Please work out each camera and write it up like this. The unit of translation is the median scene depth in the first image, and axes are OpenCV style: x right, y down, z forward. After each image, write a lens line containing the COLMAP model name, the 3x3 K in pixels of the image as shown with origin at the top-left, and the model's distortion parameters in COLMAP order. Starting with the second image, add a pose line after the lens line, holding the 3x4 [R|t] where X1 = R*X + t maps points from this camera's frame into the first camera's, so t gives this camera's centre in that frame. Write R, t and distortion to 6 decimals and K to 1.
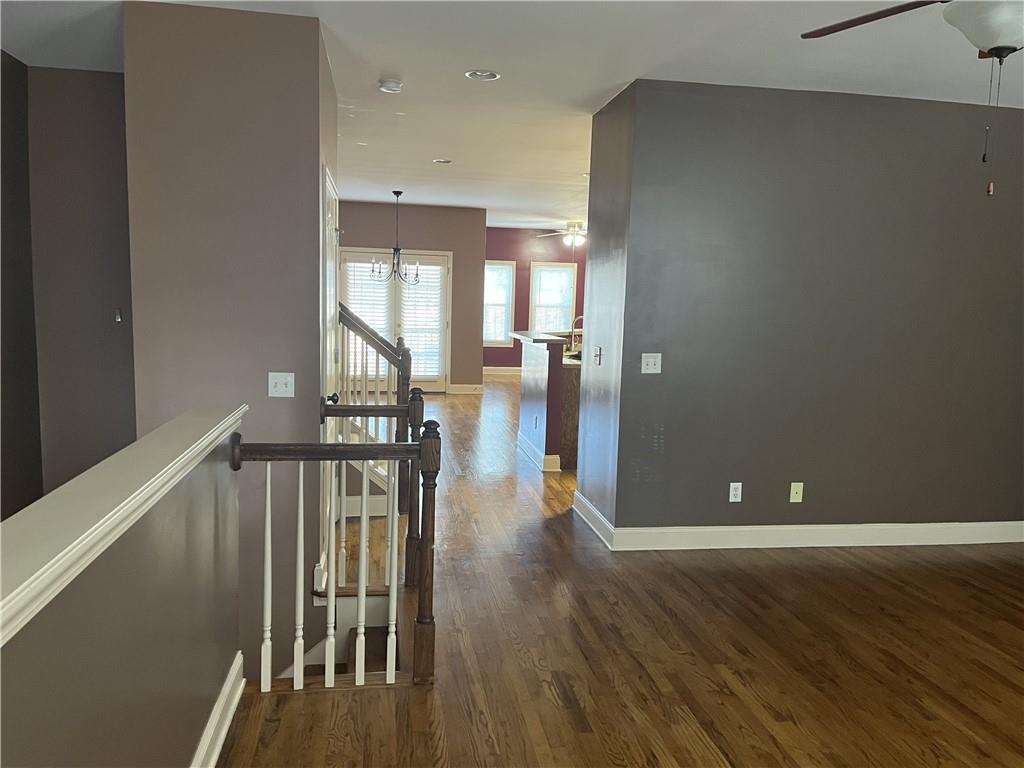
lens RADIAL K [[767.8, 0, 512.0], [0, 767.8, 384.0], [0, 0, 1]] dist [0.061019, -0.085729]
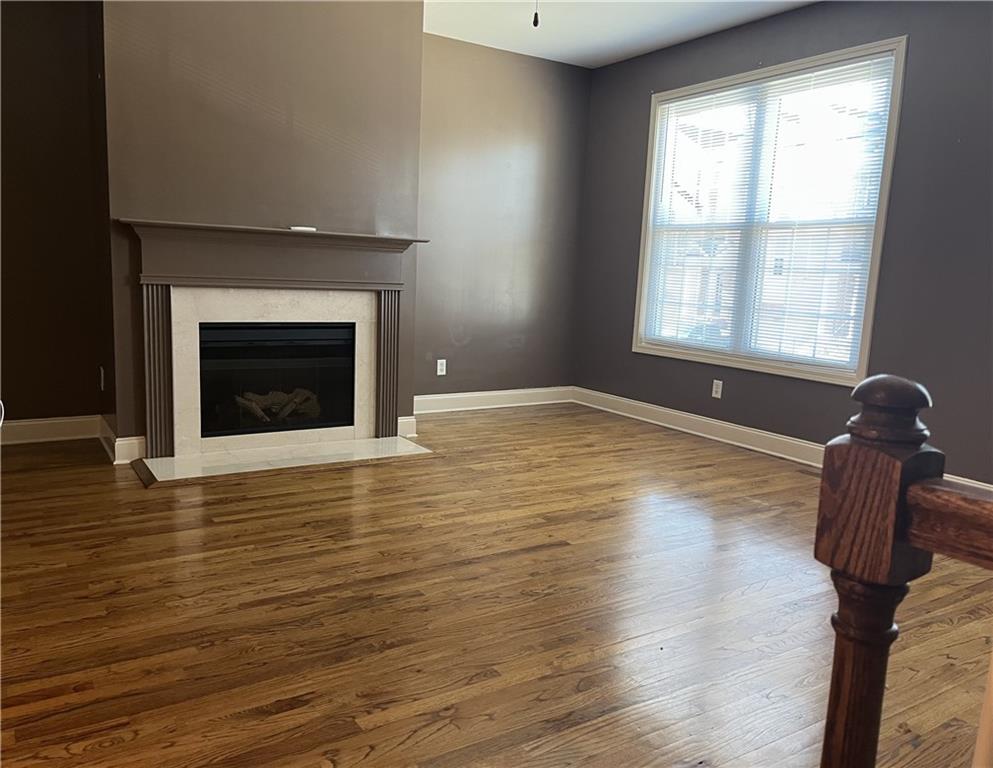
lens RADIAL K [[770.4, 0, 496.5], [0, 770.4, 384.0], [0, 0, 1]] dist [0.000410, -0.000383]
pose [[-0.388215, -0.182907, 0.903235, -0.253660], [0.052415, 0.974137, 0.219793, -0.011728], [-0.920077, 0.132671, -0.368588, 1.082030]]
